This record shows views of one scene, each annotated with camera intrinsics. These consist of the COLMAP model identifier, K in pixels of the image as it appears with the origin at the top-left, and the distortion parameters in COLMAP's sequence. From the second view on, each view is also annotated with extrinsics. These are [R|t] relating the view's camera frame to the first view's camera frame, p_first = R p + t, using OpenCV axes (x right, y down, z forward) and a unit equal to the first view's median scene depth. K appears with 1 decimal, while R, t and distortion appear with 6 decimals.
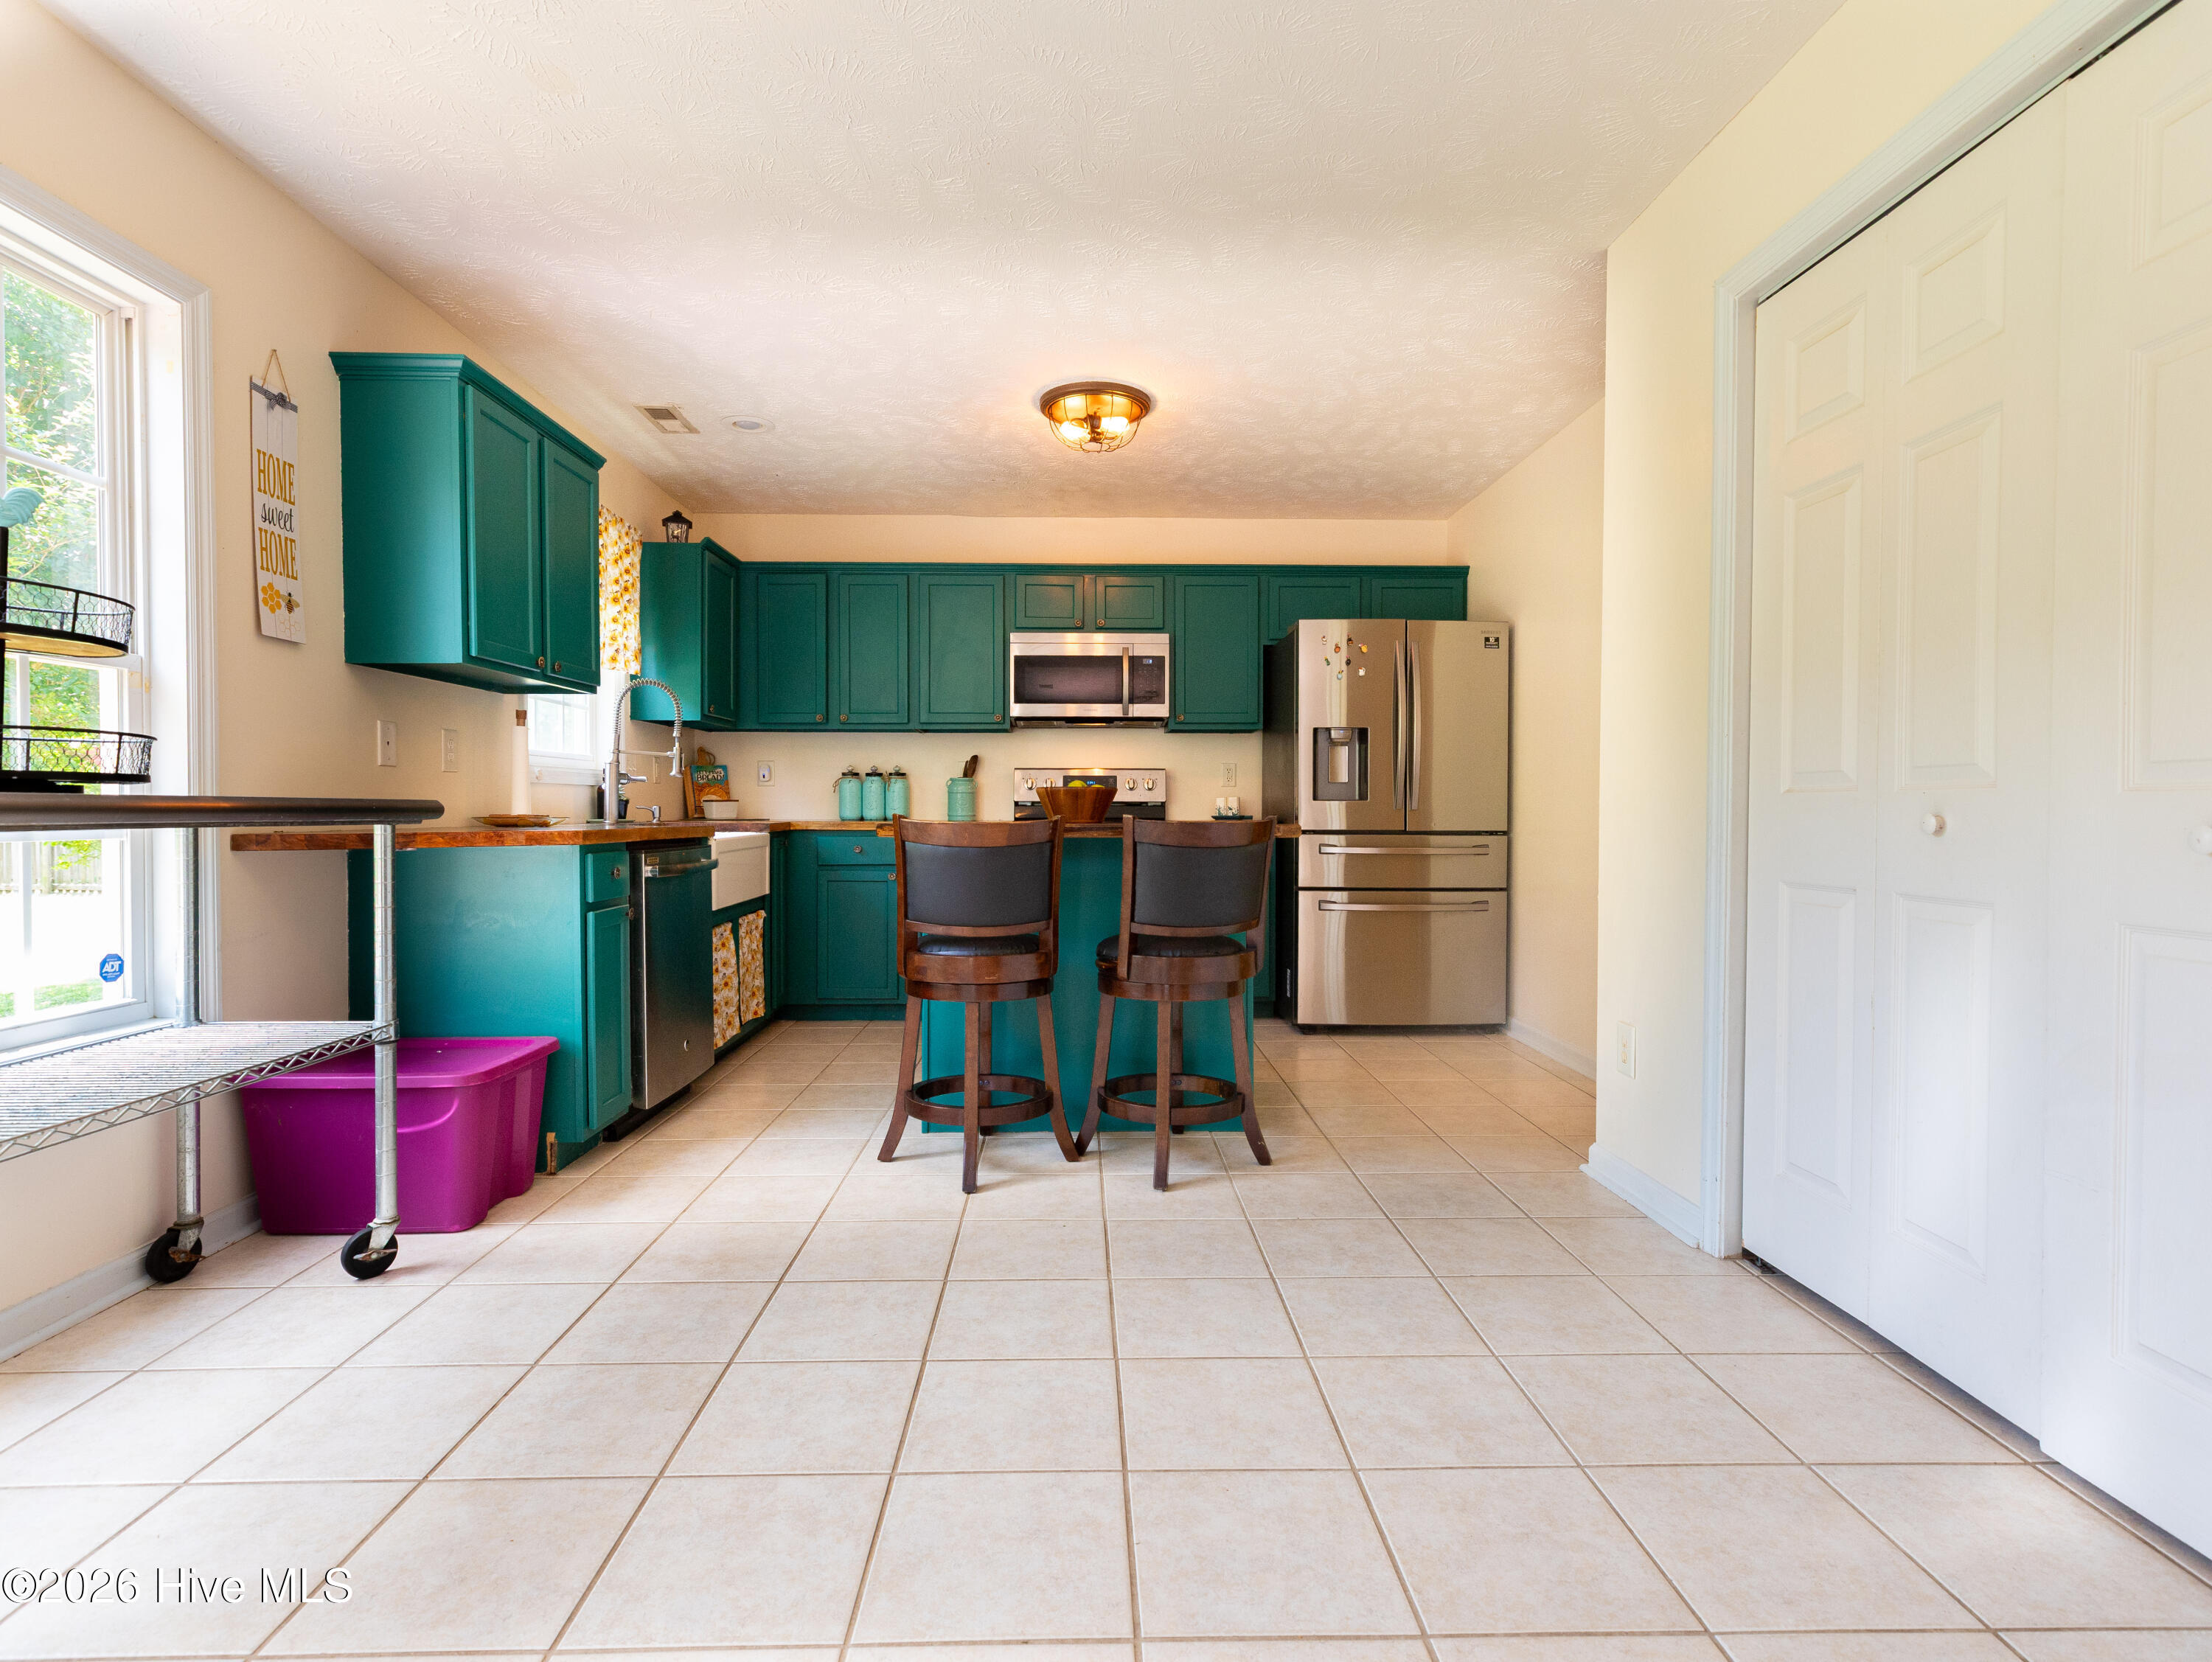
lens RADIAL K [[1111.3, 0, 1106.7], [0, 1111.3, 825.9], [0, 0, 1]] dist [0.007807, -0.000576]
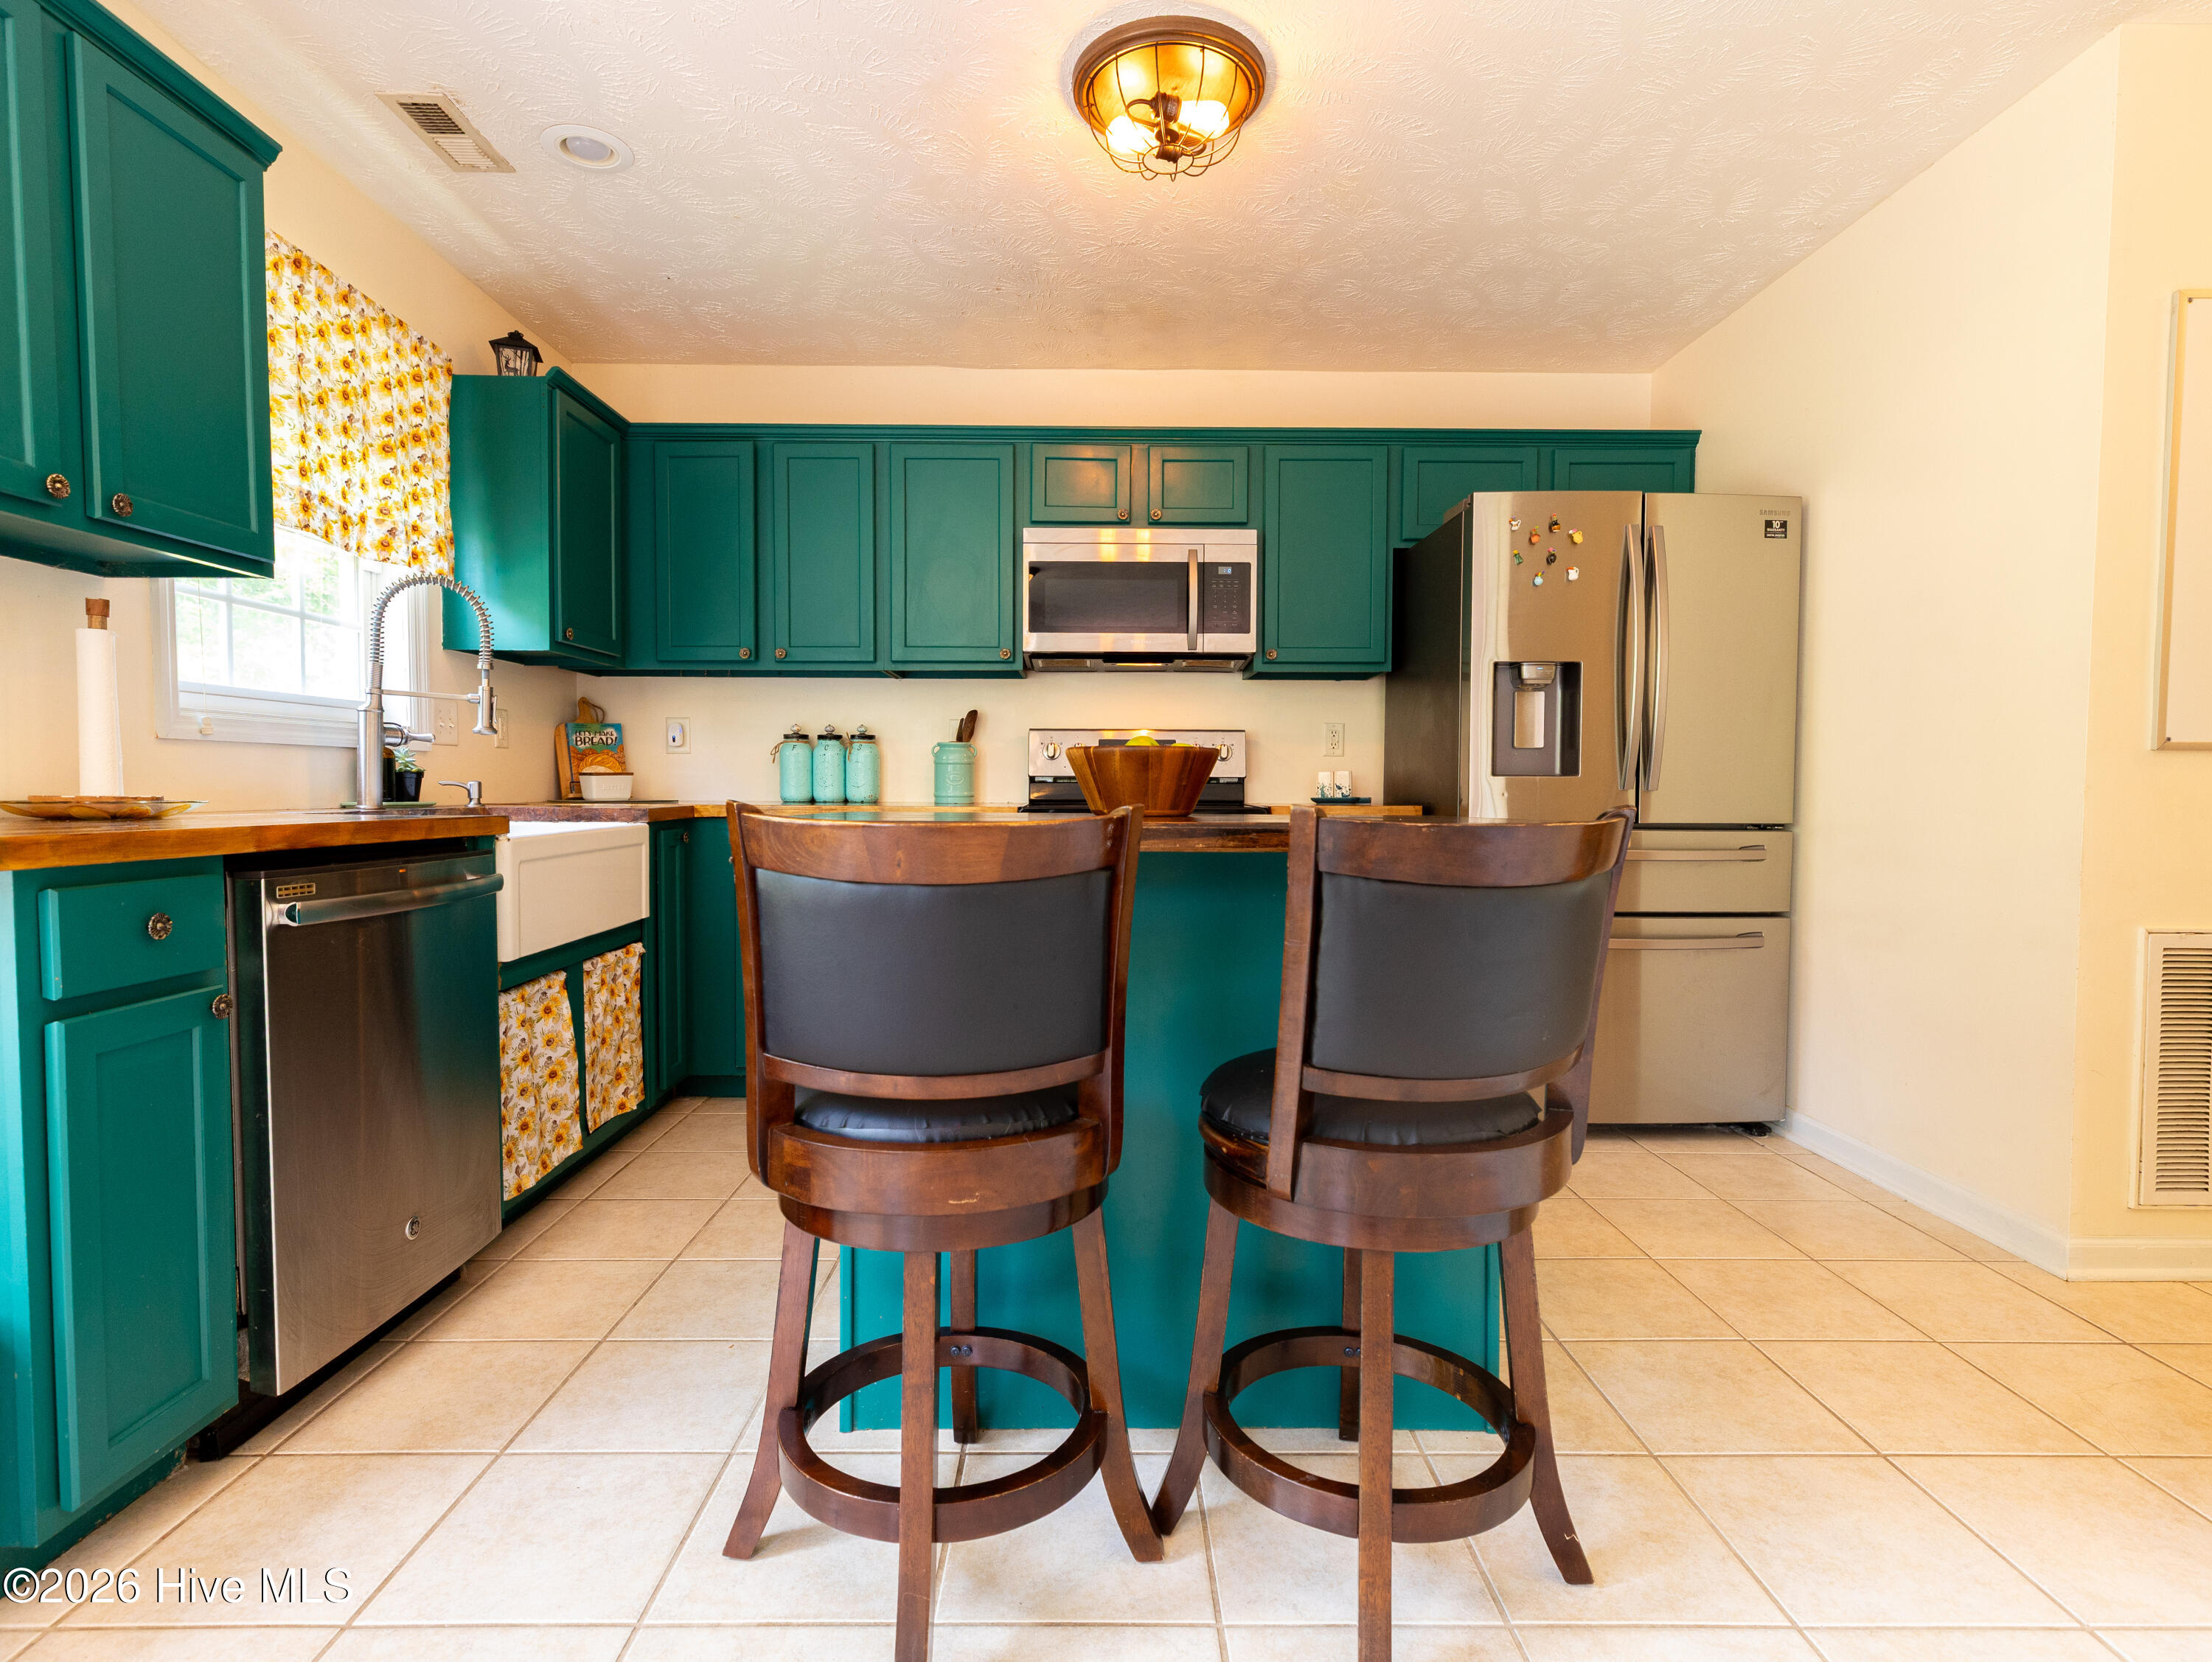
lens RADIAL K [[1111.3, 0, 1106.8], [0, 1111.3, 825.8], [0, 0, 1]] dist [0.007807, -0.000576]
pose [[0.999871, 0.004114, -0.015509, -0.027047], [-0.003788, 0.999773, 0.020989, -0.006707], [0.015592, -0.020927, 0.999659, 0.352158]]
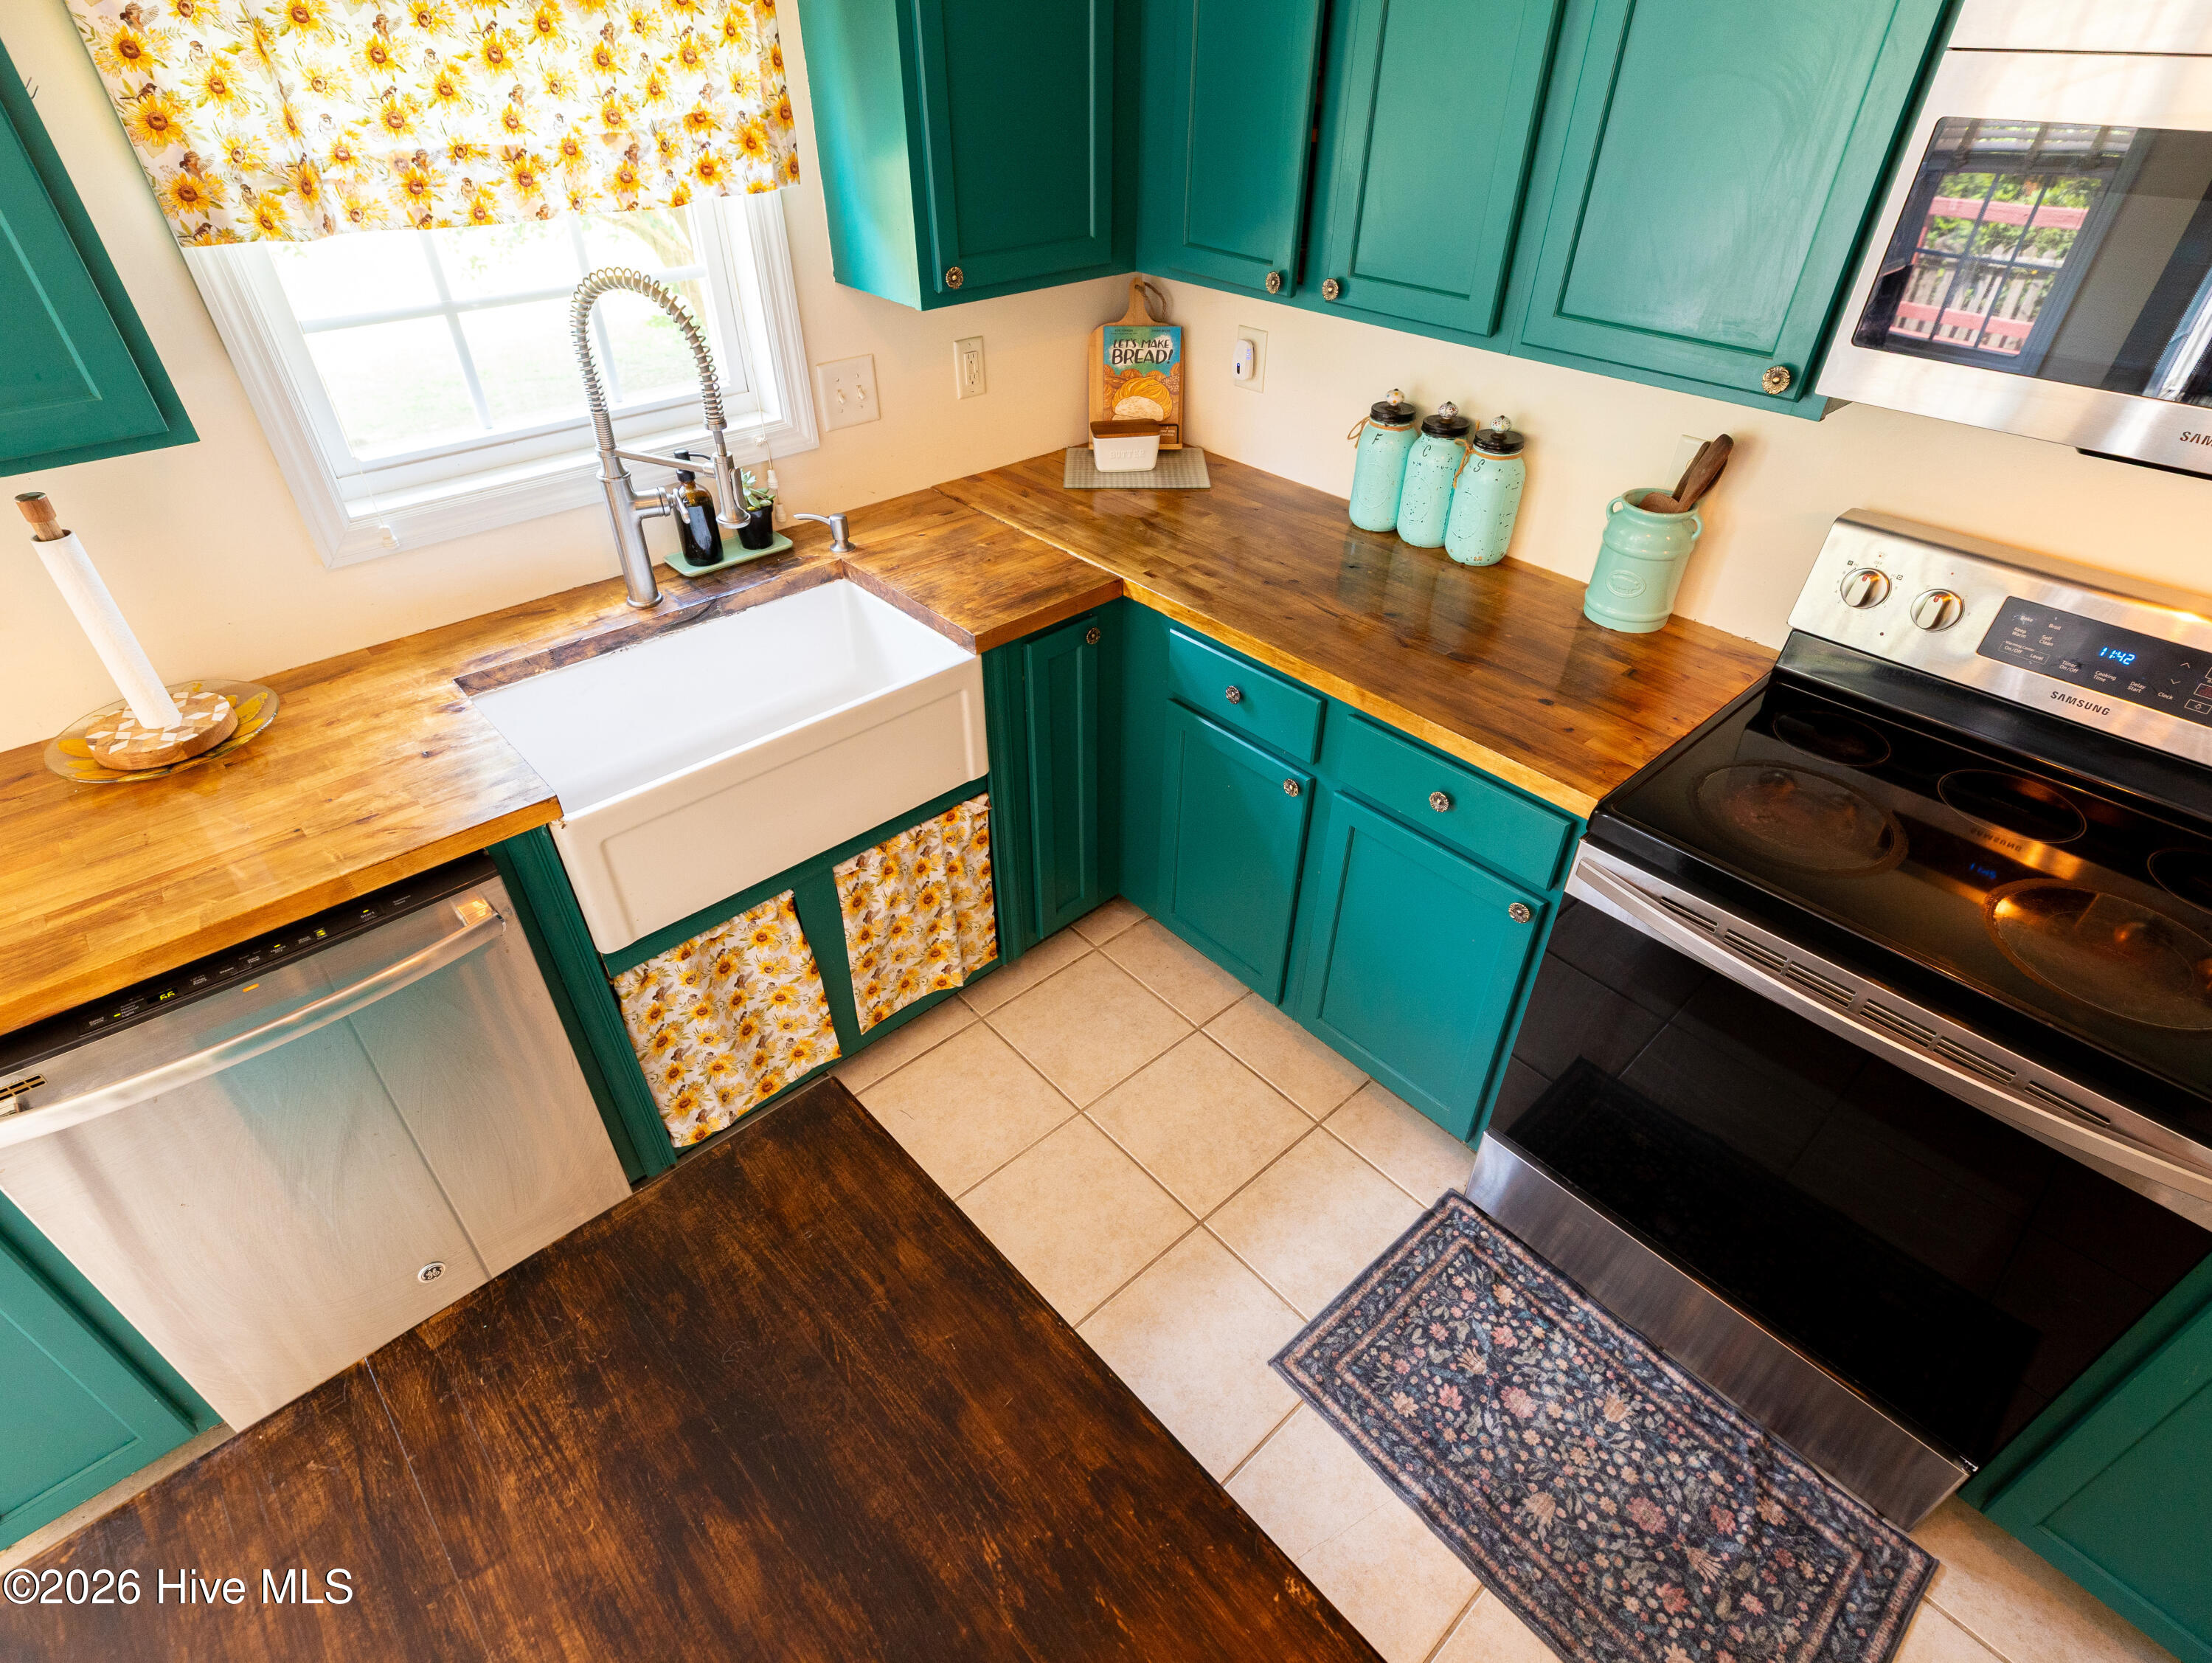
lens RADIAL K [[1111.4, 0, 1108.1], [0, 1111.4, 836.8], [0, 0, 1]] dist [0.007807, -0.000576]
pose [[0.641806, 0.465056, -0.609760, 0.017094], [-0.014817, 0.802504, 0.596463, -0.186962], [0.766724, -0.373779, 0.521943, 0.776447]]
